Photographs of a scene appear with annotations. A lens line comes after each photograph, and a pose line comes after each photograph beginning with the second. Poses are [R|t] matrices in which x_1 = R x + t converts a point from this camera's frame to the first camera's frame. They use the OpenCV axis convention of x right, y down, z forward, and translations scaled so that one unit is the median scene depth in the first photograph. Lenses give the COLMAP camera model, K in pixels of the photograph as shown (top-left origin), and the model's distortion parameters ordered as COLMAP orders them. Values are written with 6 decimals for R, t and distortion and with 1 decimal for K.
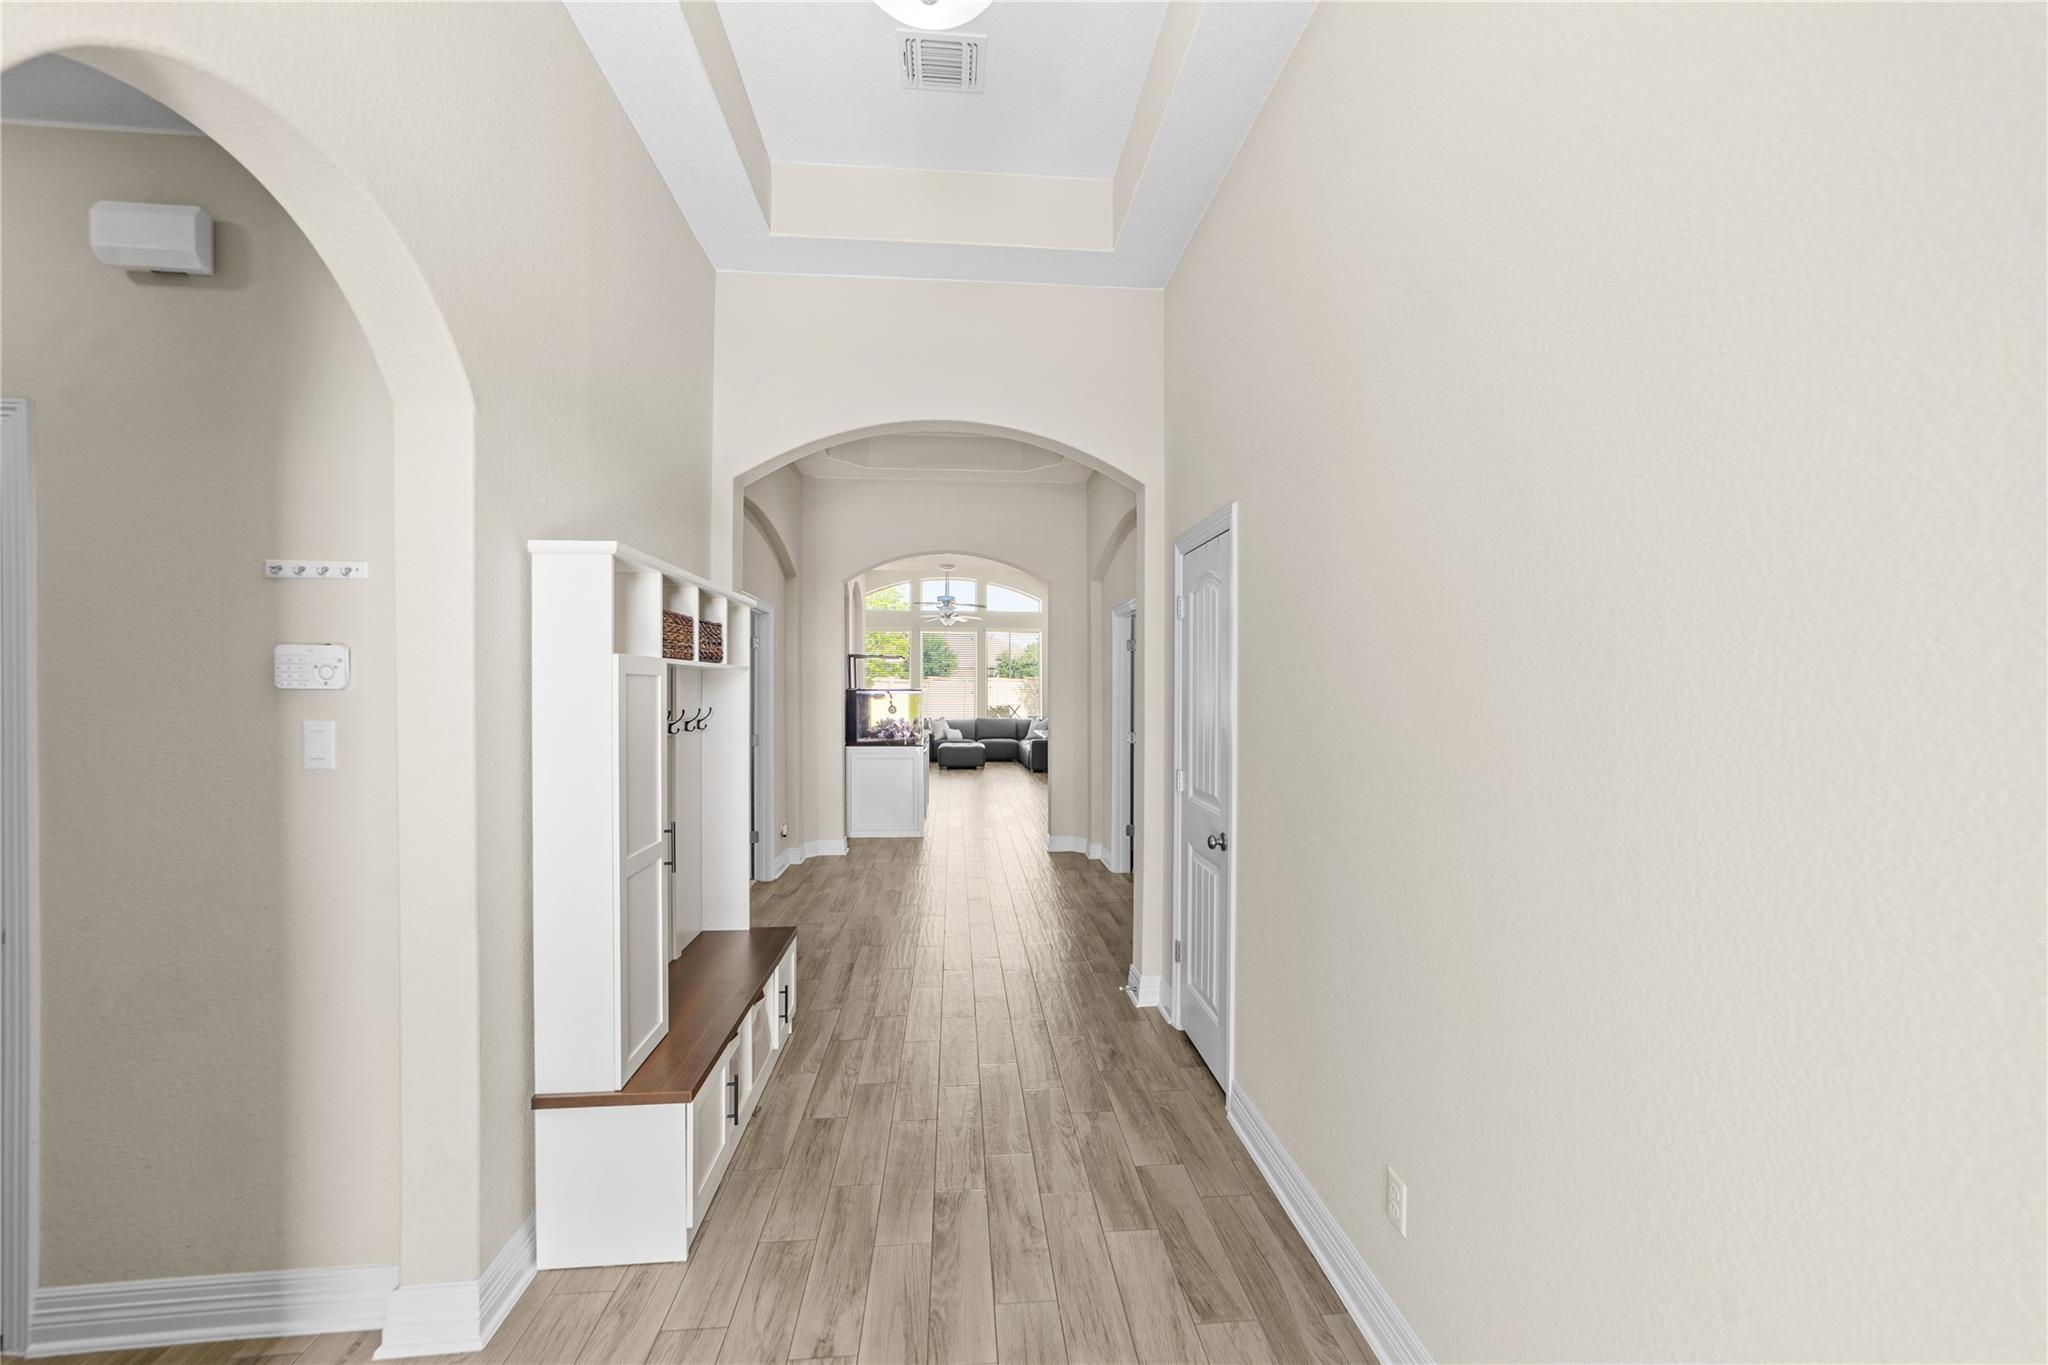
lens RADIAL K [[783.2, 0, 1019.8], [0, 783.2, 692.2], [0, 0, 1]] dist [-0.002346, -0.000134]
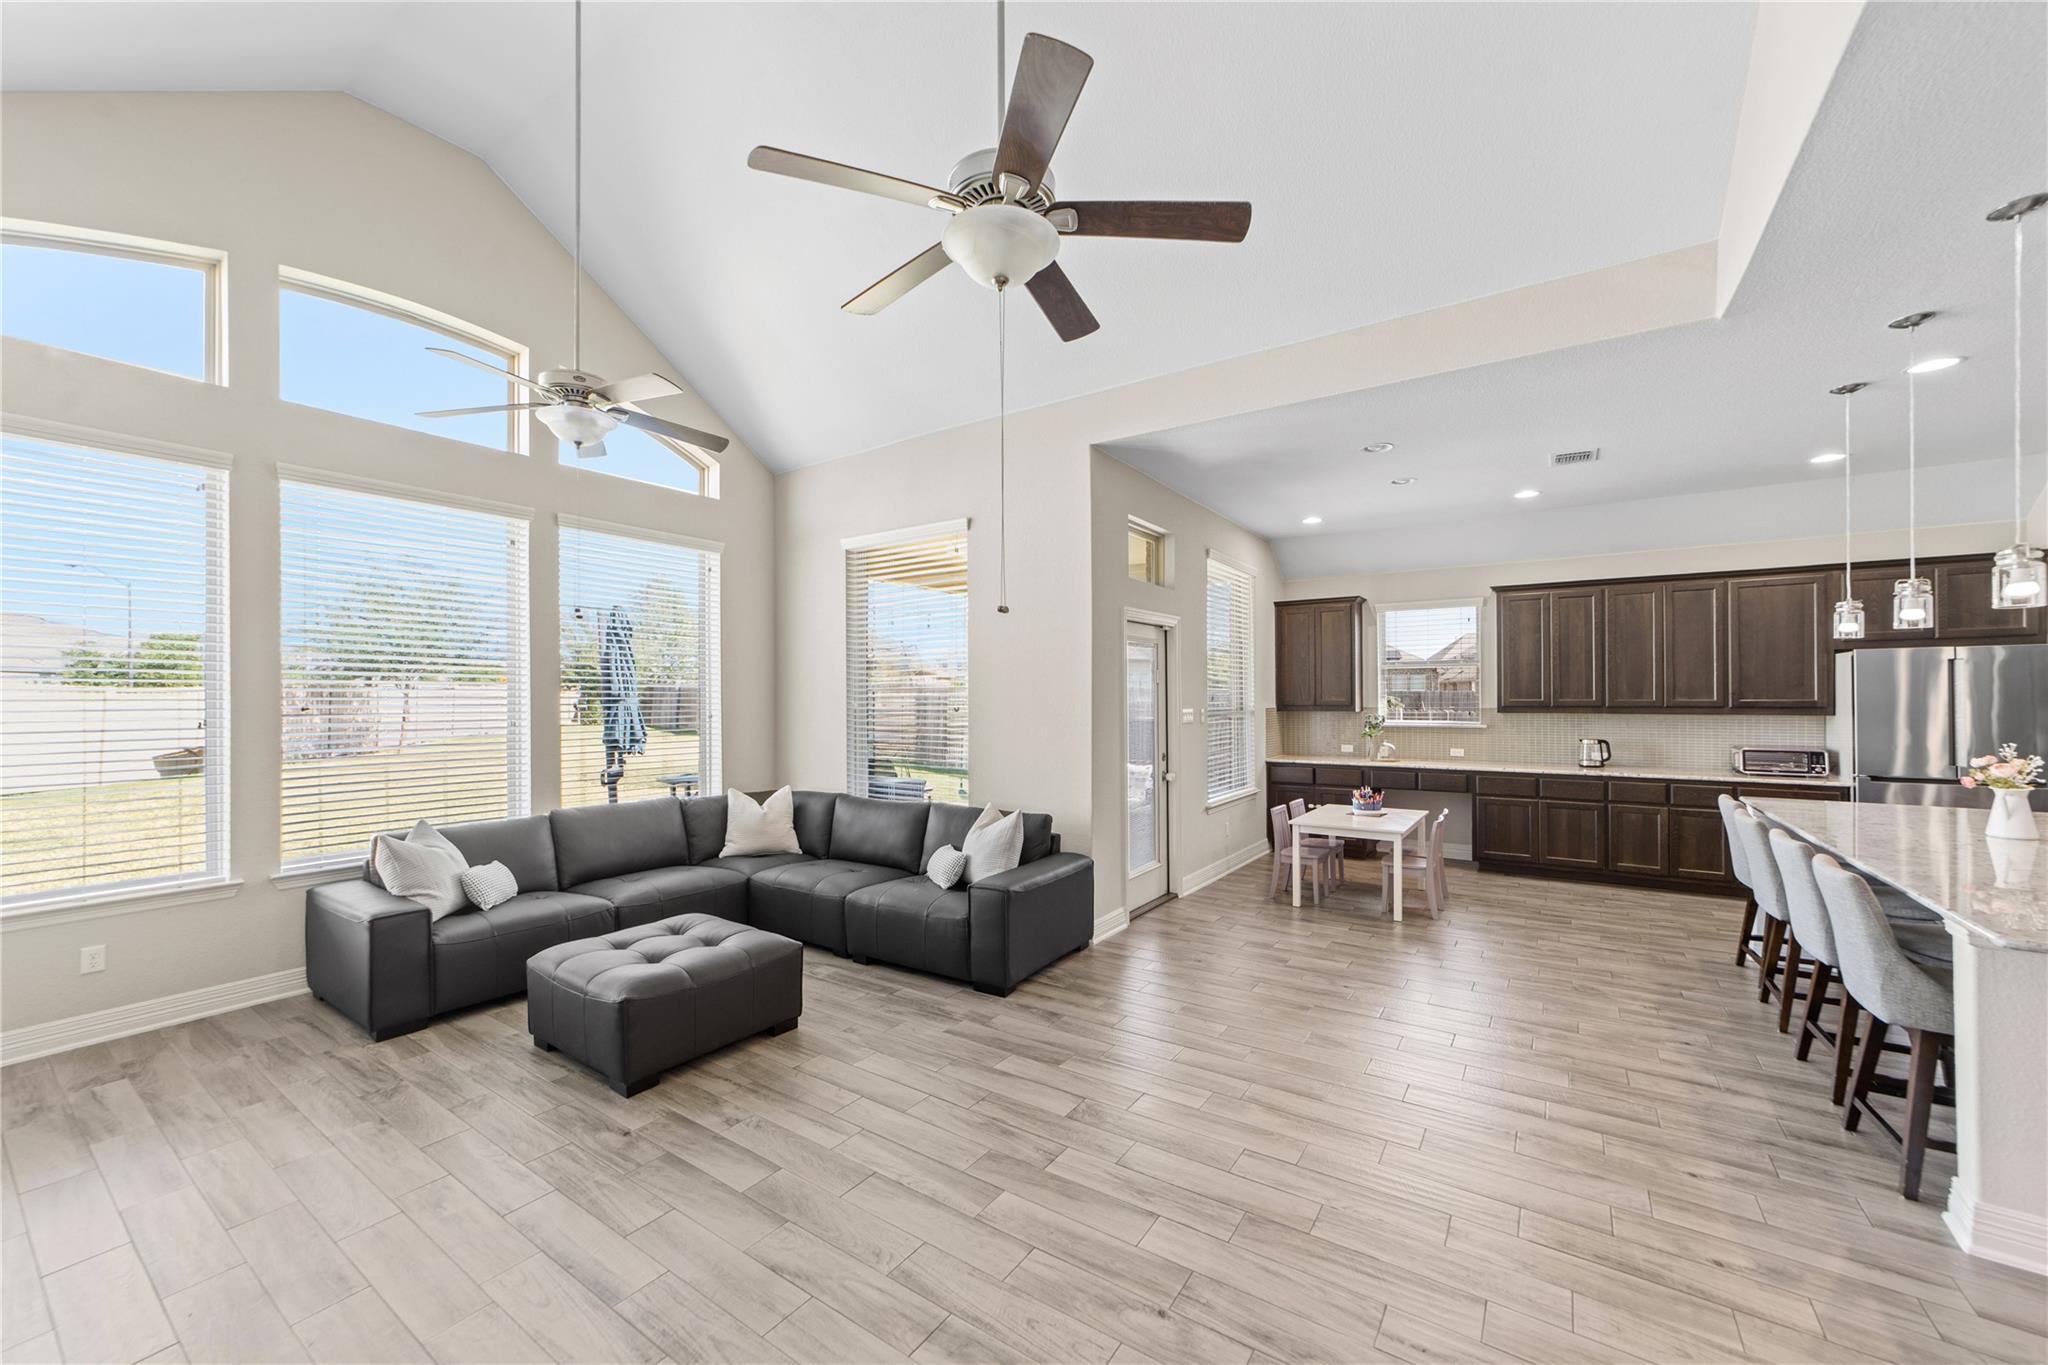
lens RADIAL K [[791.2, 0, 1025.3], [0, 791.2, 694.7], [0, 0, 1]] dist [-0.017888, 0.008290]
pose [[0.630215, 0.000020, 0.776421, -0.440372], [0.009869, 0.999919, -0.008036, -0.015956], [-0.776358, 0.012727, 0.630164, 1.725741]]
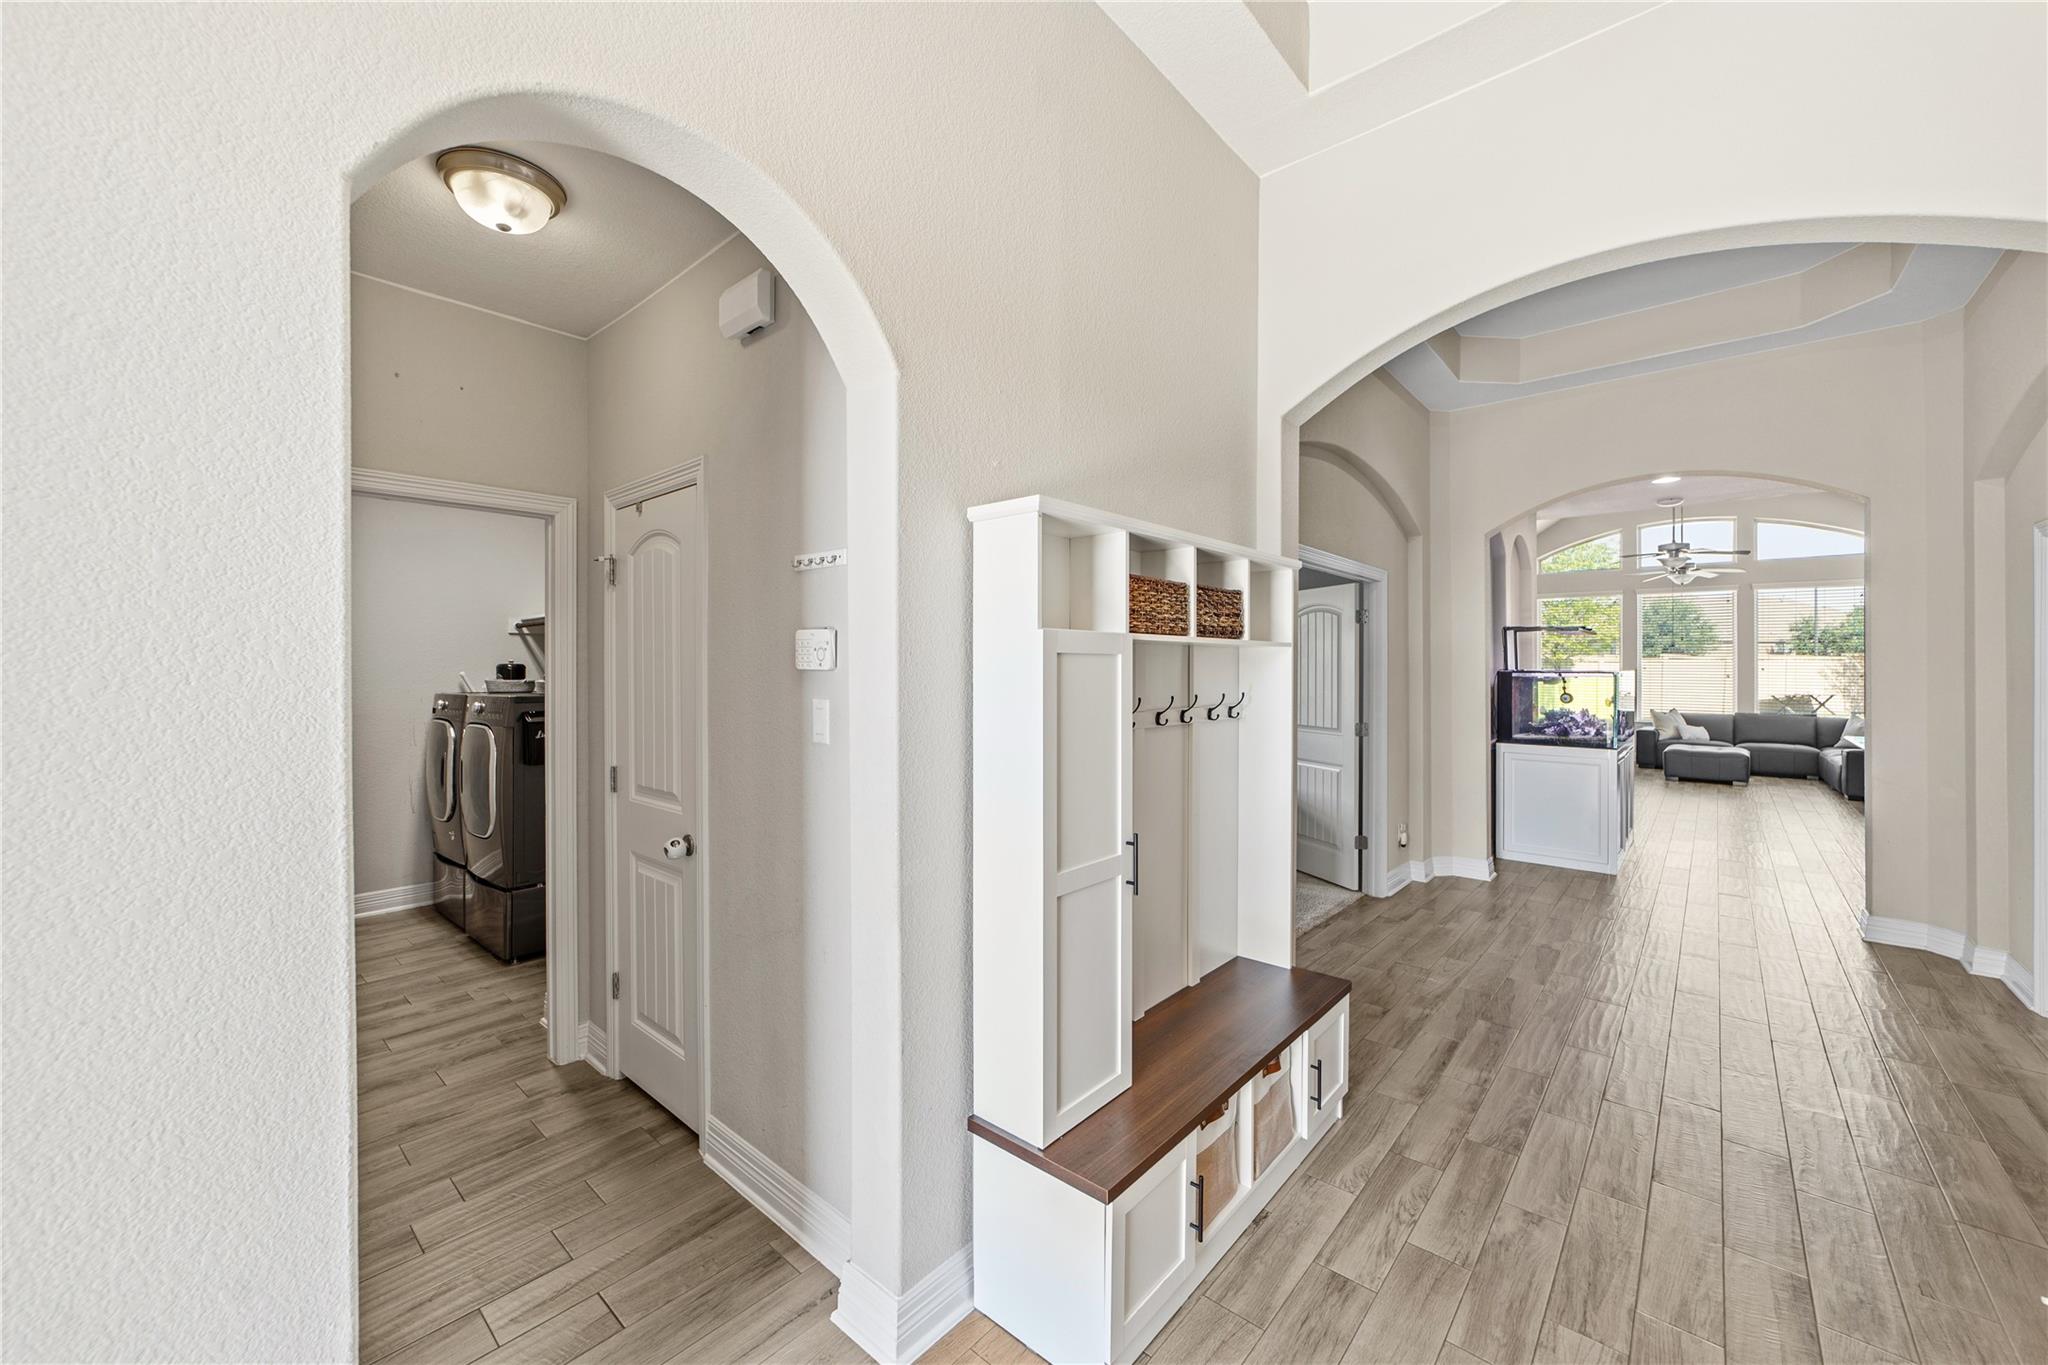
lens RADIAL K [[789.8, 0, 1023.5], [0, 789.8, 671.4], [0, 0, 1]] dist [-0.015811, 0.006634]
pose [[0.691776, 0.002257, -0.722109, 0.025494], [-0.004288, 0.999990, -0.000982, -0.000678], [0.722100, 0.003776, 0.691779, 0.125497]]
